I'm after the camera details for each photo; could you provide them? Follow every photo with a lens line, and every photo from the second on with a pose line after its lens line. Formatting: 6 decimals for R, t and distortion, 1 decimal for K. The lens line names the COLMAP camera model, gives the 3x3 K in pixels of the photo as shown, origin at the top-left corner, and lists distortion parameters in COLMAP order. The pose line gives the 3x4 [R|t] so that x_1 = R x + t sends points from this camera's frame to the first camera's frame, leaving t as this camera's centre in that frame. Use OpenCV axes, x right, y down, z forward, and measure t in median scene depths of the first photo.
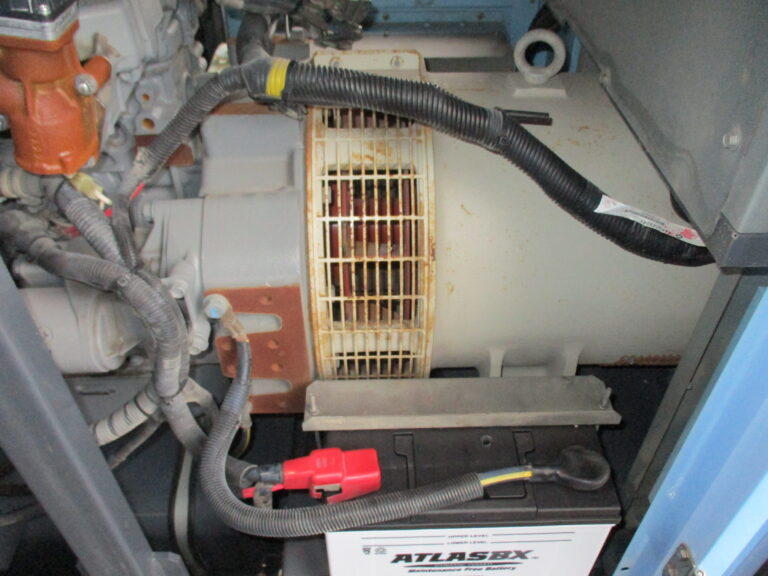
lens RADIAL K [[636.9, 0, 384.0], [0, 636.9, 288.0], [0, 0, 1]] dist [-0.034842, -0.006386]
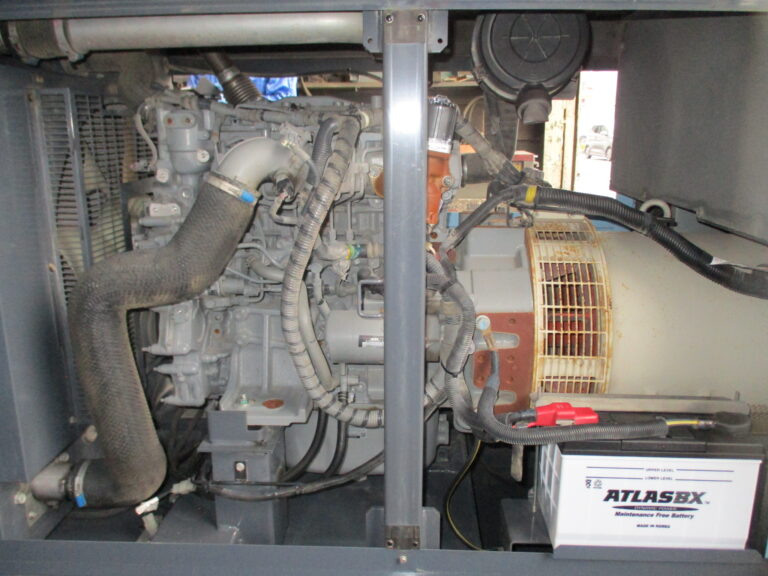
lens RADIAL K [[636.9, 0, 384.0], [0, 636.9, 288.0], [0, 0, 1]] dist [-0.034842, -0.006386]
pose [[0.996621, 0.017691, -0.080204, -0.372228], [-0.053370, 0.881752, -0.468684, 0.702869], [0.062429, 0.471382, 0.879717, -0.489604]]
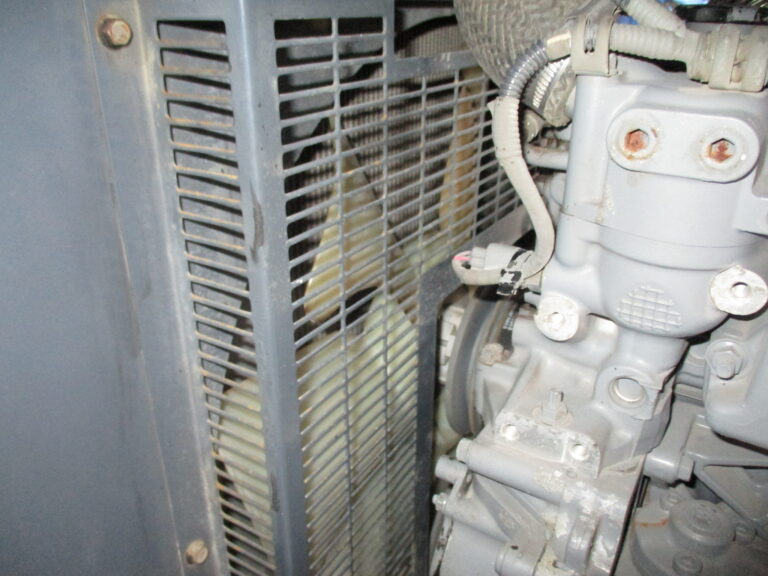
lens RADIAL K [[652.6, 0, 383.0], [0, 652.6, 297.3], [0, 0, 1]] dist [-0.046905, -0.003088]
pose [[0.838160, 0.237145, -0.491172, -0.967804], [-0.370549, 0.908381, -0.193745, -0.183468], [0.400226, 0.344392, 0.849243, 0.339794]]
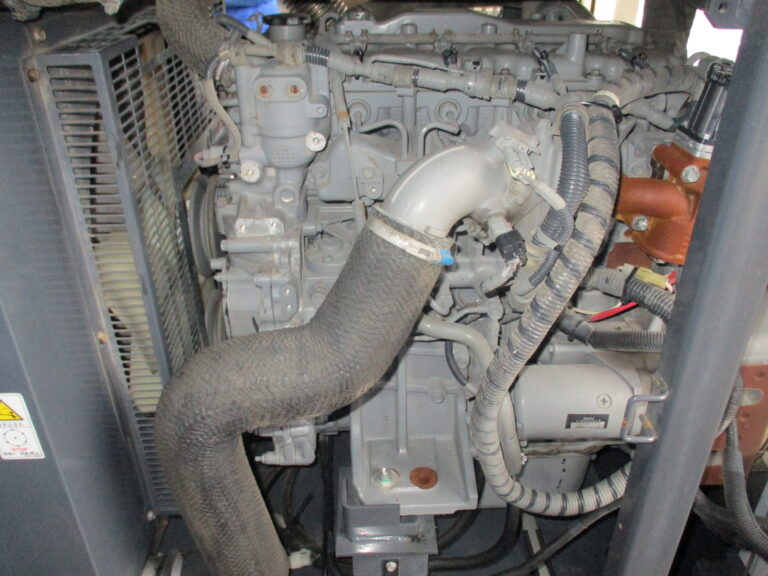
lens RADIAL K [[652.6, 0, 383.0], [0, 652.6, 297.3], [0, 0, 1]] dist [-0.046905, -0.003088]
pose [[0.999999, -0.000403, 0.001411, -0.871889], [0.000677, 0.979806, -0.199949, 0.111654], [-0.001302, 0.199950, 0.979805, -0.216778]]
